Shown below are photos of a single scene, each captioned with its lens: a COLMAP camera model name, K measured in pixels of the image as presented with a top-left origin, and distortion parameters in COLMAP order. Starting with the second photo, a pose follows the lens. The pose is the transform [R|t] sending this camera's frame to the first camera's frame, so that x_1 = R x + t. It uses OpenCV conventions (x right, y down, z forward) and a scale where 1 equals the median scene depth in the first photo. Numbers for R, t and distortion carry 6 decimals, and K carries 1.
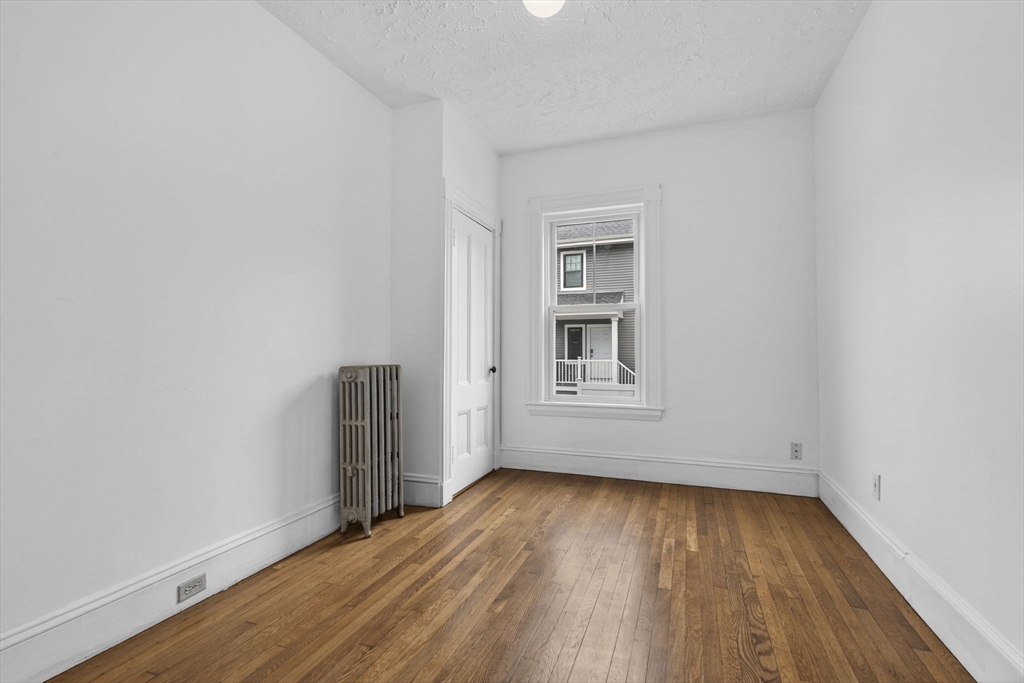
lens RADIAL K [[468.7, 0, 512.0], [0, 468.7, 341.5], [0, 0, 1]] dist [0.044290, -0.000025]
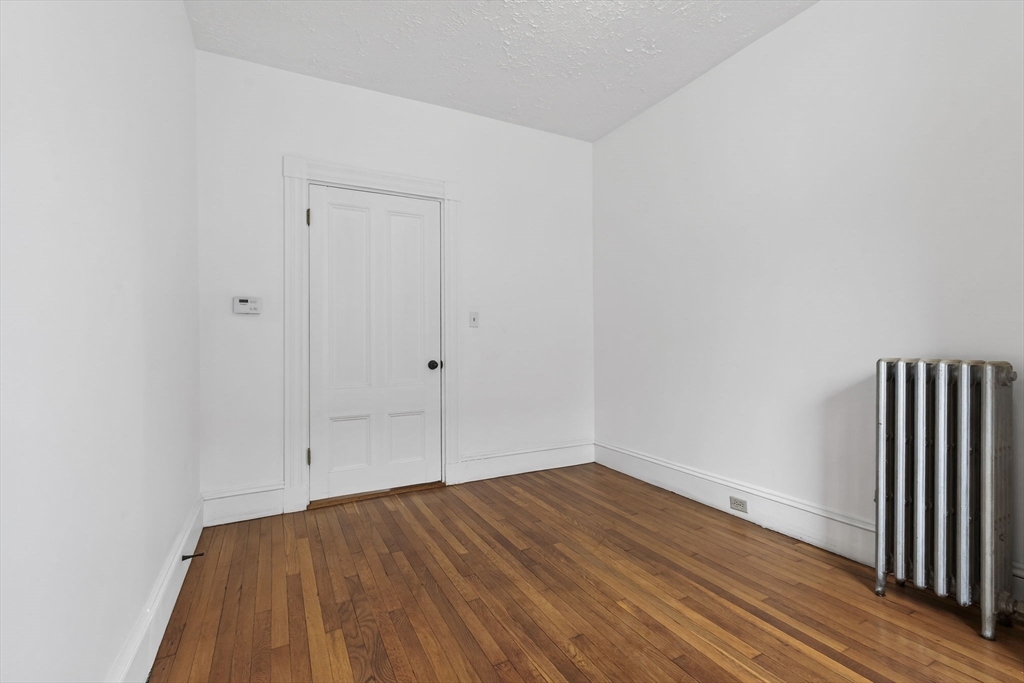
lens RADIAL K [[457.3, 0, 506.6], [0, 457.3, 351.1], [0, 0, 1]] dist [0.001447, -0.000272]
pose [[-0.679781, 0.020511, -0.733128, 0.726587], [0.026141, 0.999651, 0.003730, 0.031844], [0.732949, -0.016629, -0.680081, 1.320894]]
